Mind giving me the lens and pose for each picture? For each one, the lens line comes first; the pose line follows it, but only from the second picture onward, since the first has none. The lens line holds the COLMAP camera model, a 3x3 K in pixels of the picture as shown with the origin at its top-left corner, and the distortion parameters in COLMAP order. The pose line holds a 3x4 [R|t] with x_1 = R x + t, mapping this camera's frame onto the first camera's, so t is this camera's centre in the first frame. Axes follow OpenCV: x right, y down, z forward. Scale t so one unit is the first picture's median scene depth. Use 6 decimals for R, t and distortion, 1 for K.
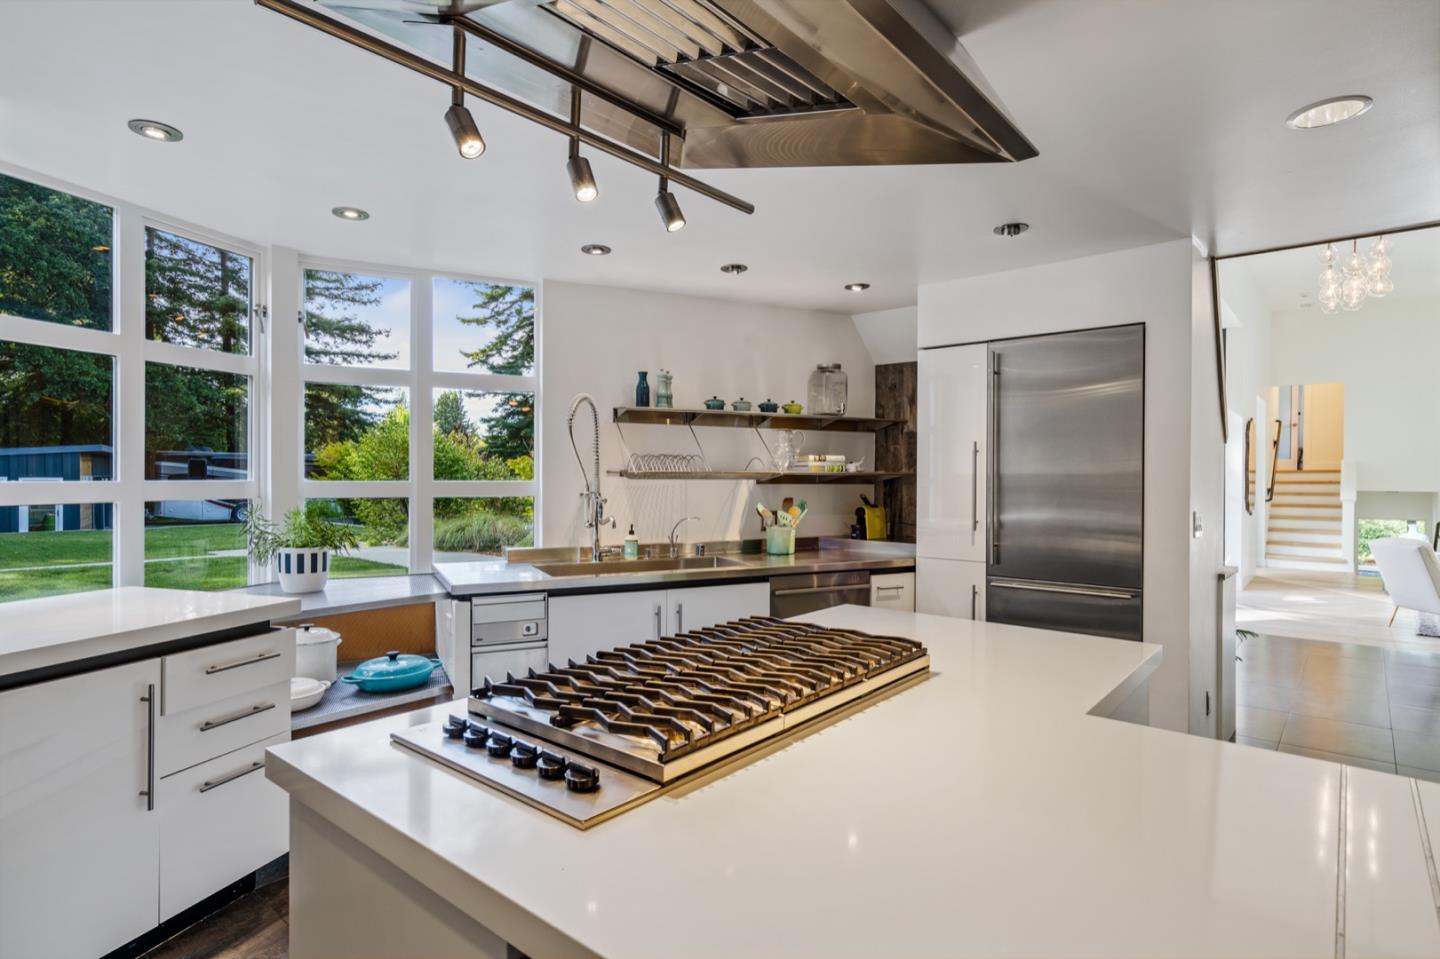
lens RADIAL K [[744.0, 0, 720.0], [0, 744.0, 479.5], [0, 0, 1]] dist [0.001745, 0.000289]
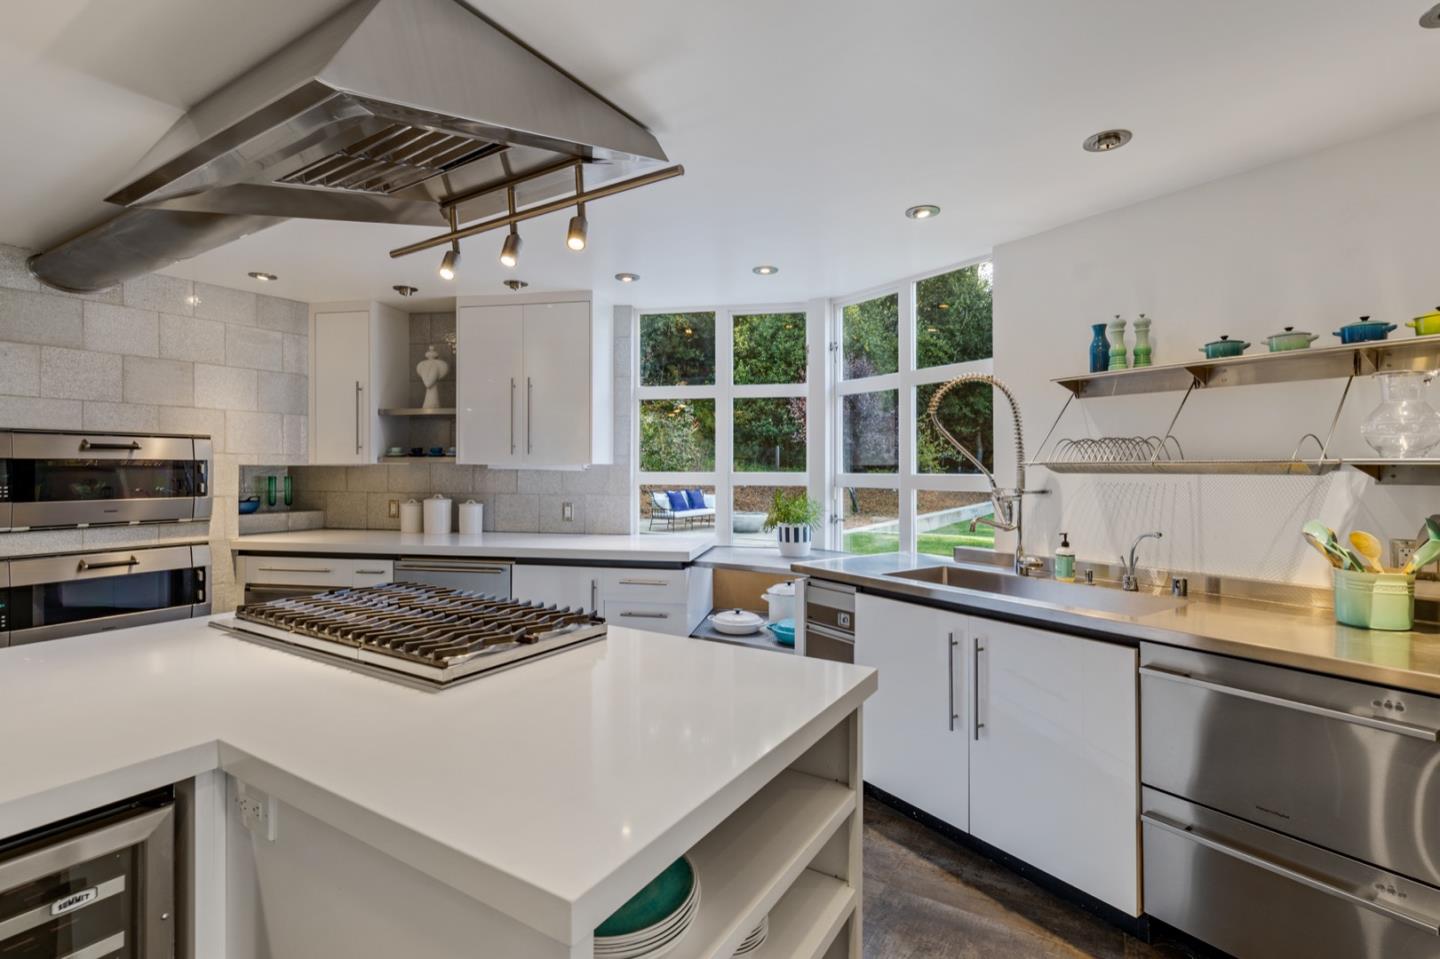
lens RADIAL K [[662.0, 0, 725.9], [0, 662.0, 462.3], [0, 0, 1]] dist [-0.077632, 0.040049]
pose [[0.144451, -0.004264, -0.989503, 0.479162], [0.006066, 0.999976, -0.003424, -0.011107], [0.989493, -0.005508, 0.144473, 0.567878]]
